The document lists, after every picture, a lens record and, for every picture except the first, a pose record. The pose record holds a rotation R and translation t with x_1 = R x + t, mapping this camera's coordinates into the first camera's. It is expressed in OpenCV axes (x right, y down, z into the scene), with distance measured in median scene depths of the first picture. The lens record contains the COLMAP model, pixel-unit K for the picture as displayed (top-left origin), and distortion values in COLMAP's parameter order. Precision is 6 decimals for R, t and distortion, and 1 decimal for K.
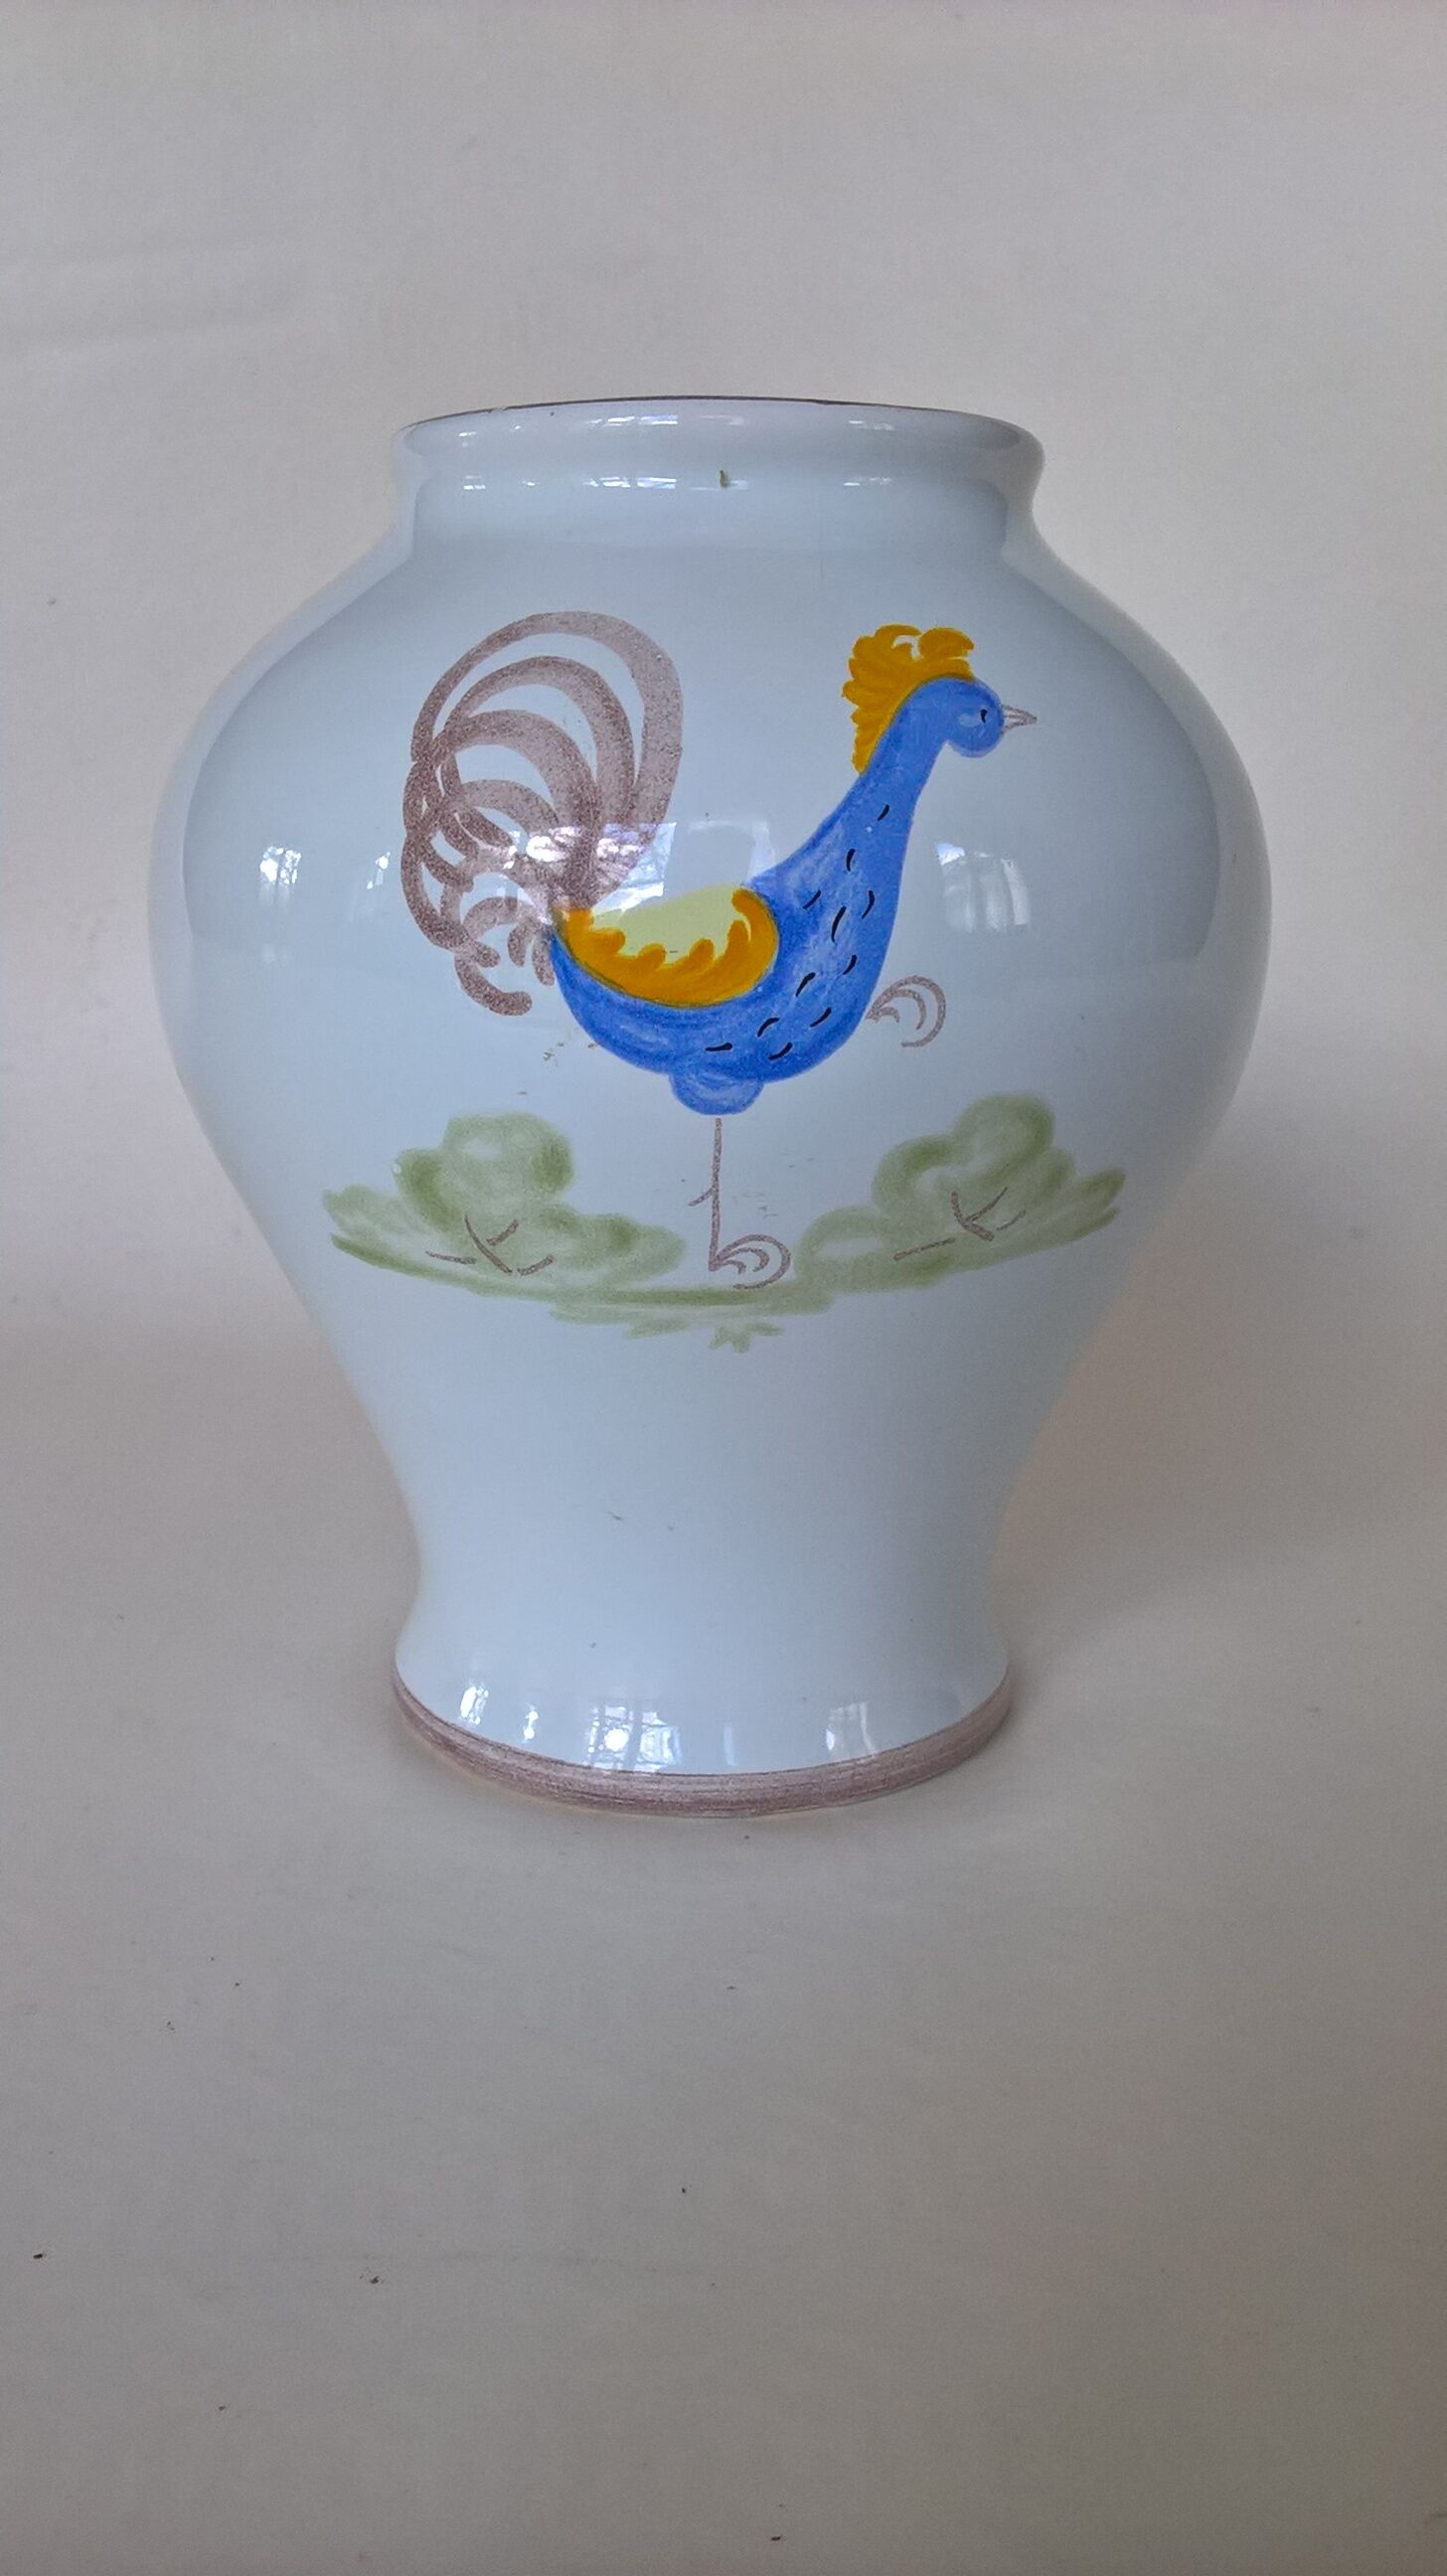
lens RADIAL K [[2340.6, 0, 687.1], [0, 2340.6, 1287.2], [0, 0, 1]] dist [-0.000645, 0.000579]
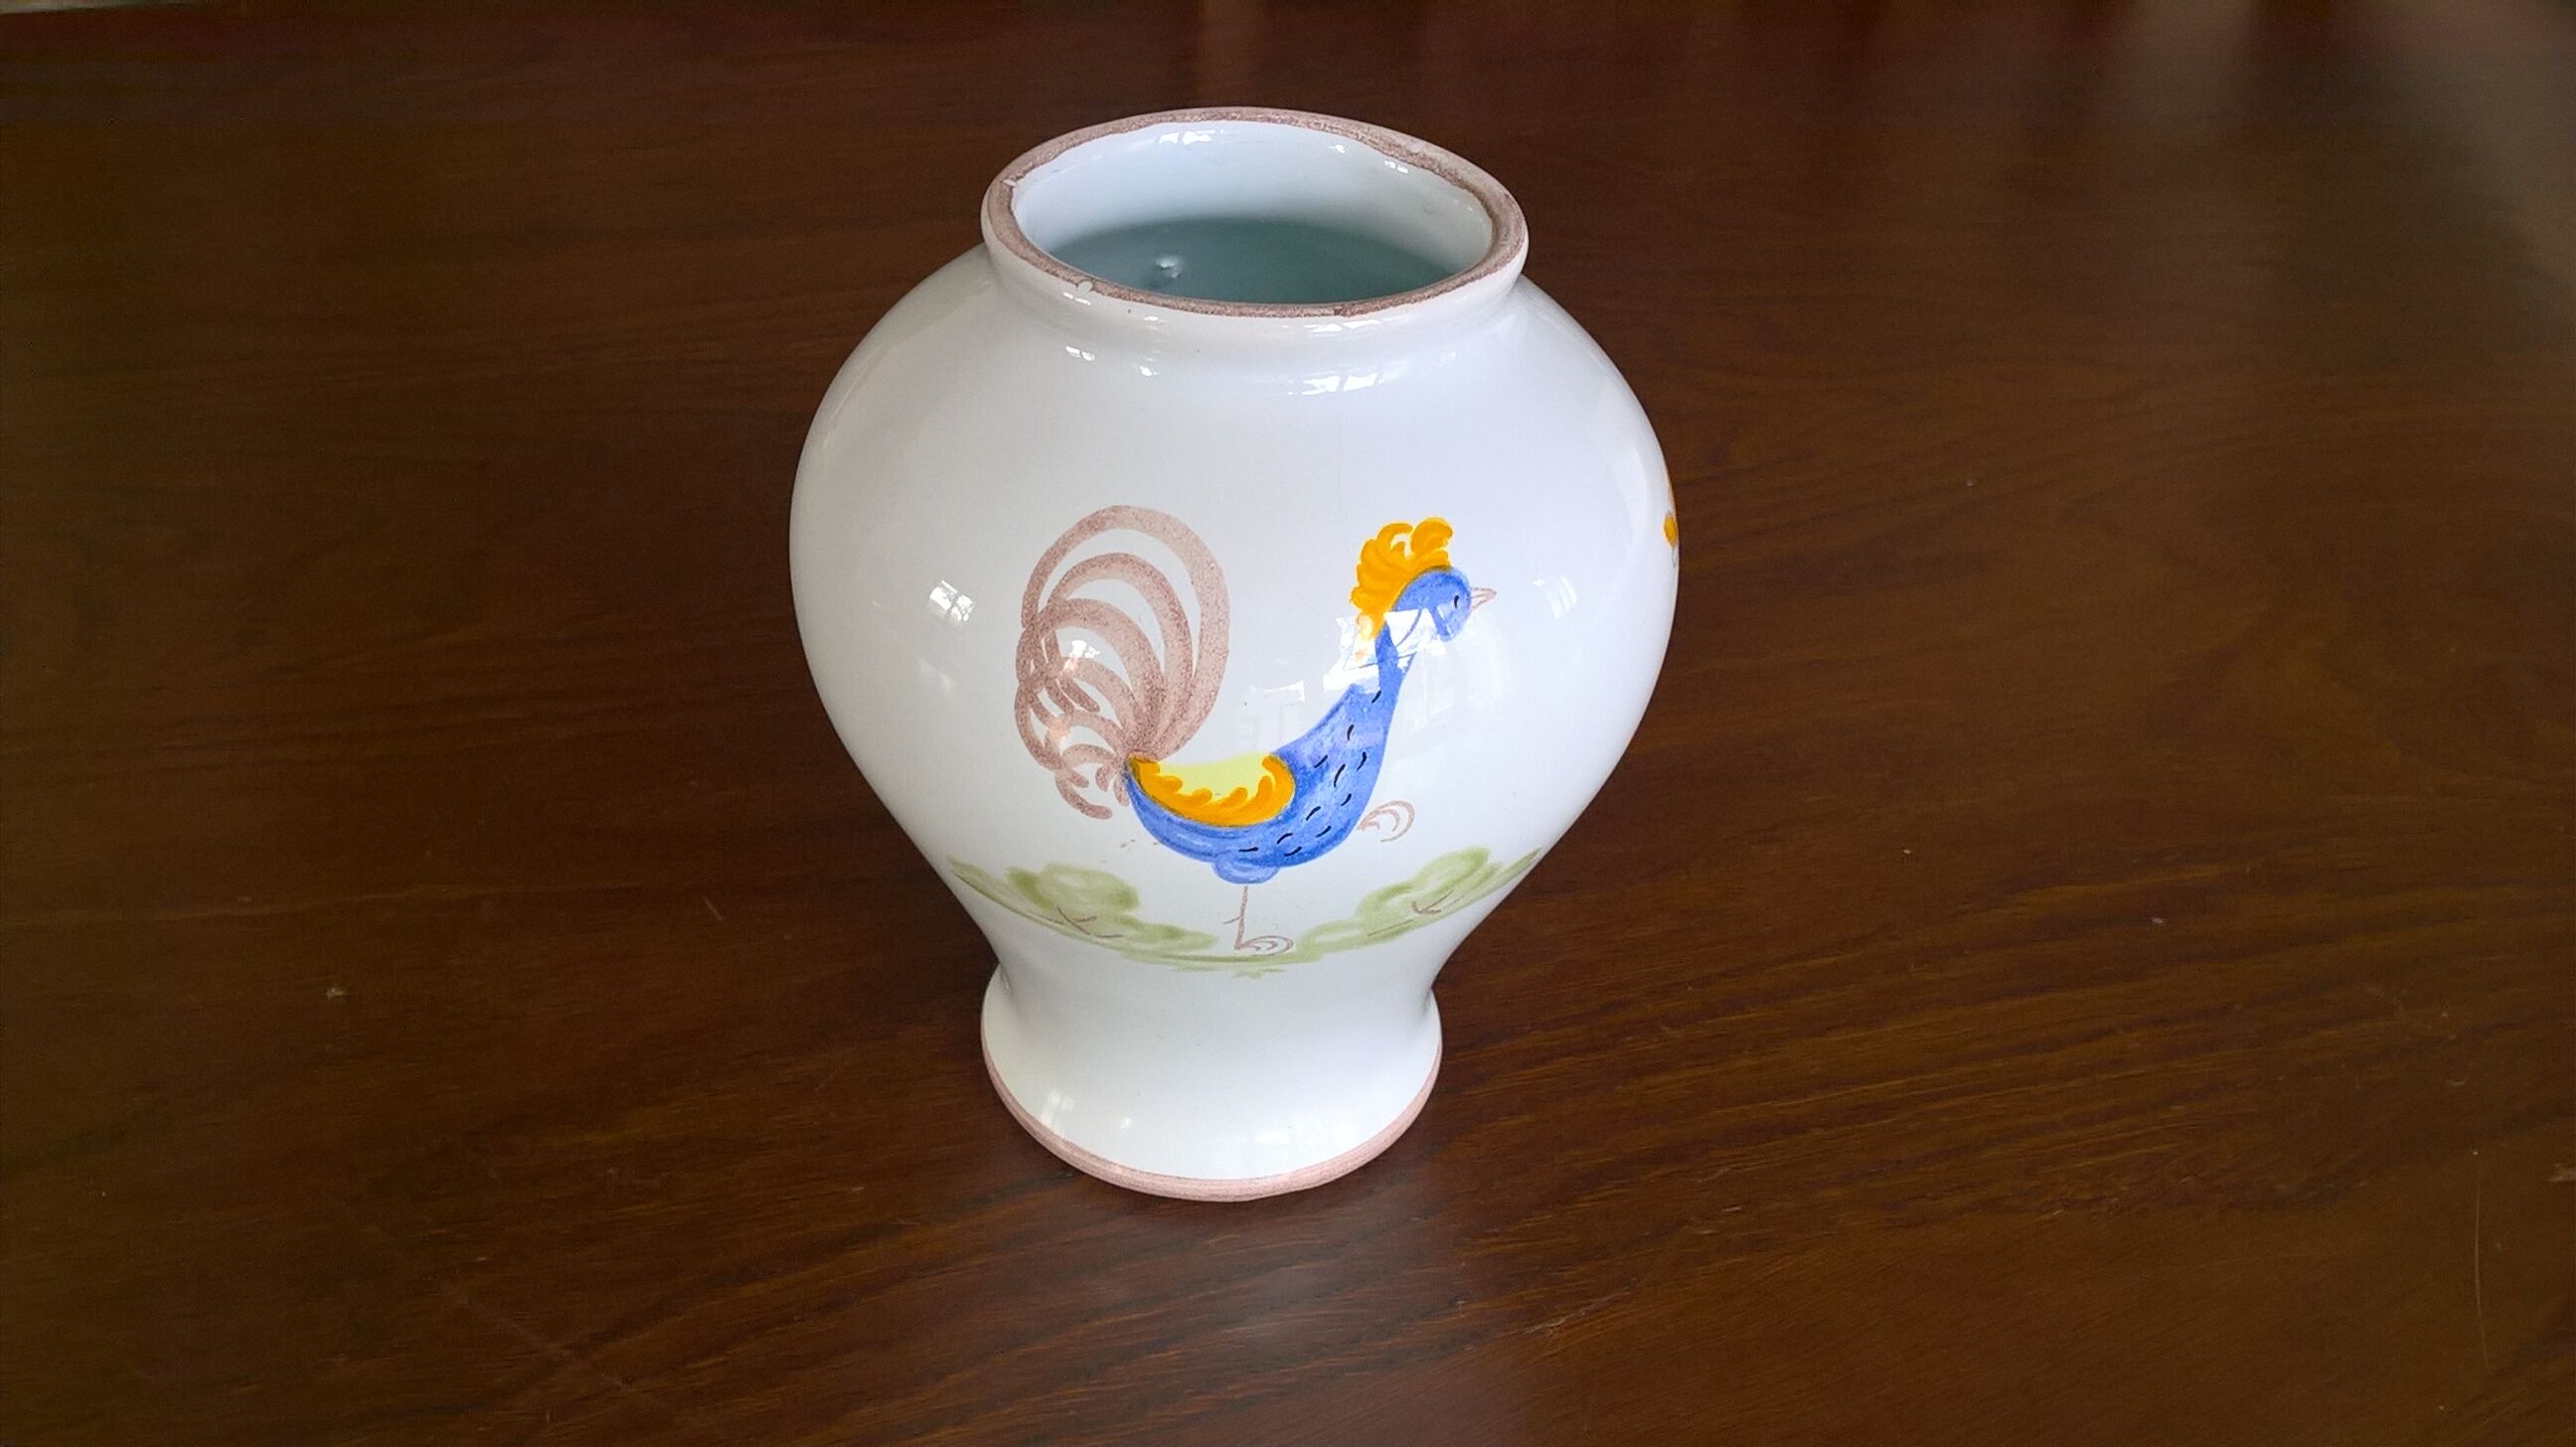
lens RADIAL K [[2340.6, 0, 1288.0], [0, 2340.6, 723.5], [0, 0, 1]] dist [-0.000645, 0.000579]
pose [[0.997982, 0.018986, 0.060595, -0.047750], [-0.039182, 0.935051, 0.352342, -0.653318], [-0.049970, -0.354005, 0.933908, -0.258870]]
